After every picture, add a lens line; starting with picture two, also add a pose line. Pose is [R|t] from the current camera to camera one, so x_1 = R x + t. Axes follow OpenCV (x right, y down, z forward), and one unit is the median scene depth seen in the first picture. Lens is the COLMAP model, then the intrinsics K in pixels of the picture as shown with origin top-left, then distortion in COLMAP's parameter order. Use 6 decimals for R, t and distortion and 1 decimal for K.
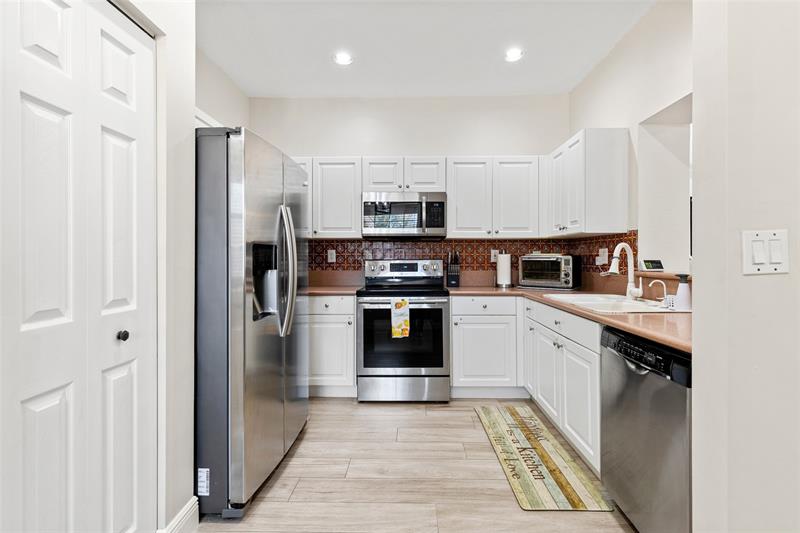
lens RADIAL K [[365.5, 0, 401.6], [0, 365.5, 255.9], [0, 0, 1]] dist [0.007528, -0.000321]
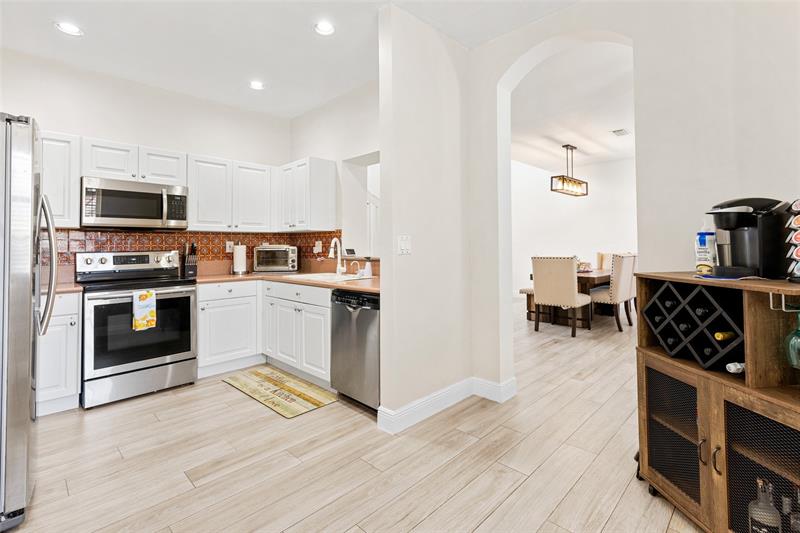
lens RADIAL K [[375.9, 0, 416.3], [0, 375.9, 238.3], [0, 0, 1]] dist [0.000782, 0.000061]
pose [[0.665658, 0.010220, 0.746187, -0.270709], [0.005015, 0.999822, -0.018168, -0.002786], [-0.746240, 0.015836, 0.665488, -0.235420]]
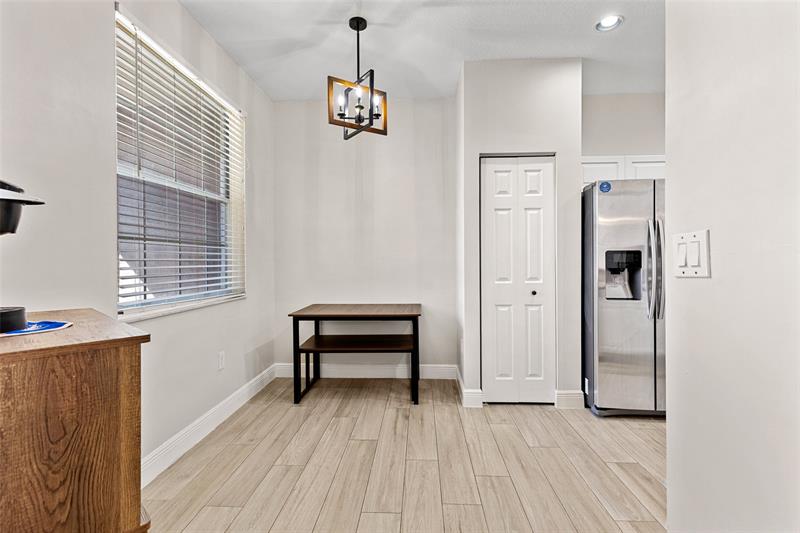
lens RADIAL K [[365.5, 0, 401.6], [0, 365.5, 255.9], [0, 0, 1]] dist [0.007528, -0.000321]
pose [[-0.029419, -0.010889, -0.999508, 0.696335], [0.006076, 0.999920, -0.011072, -0.000697], [0.999549, -0.006399, -0.029351, 0.089323]]
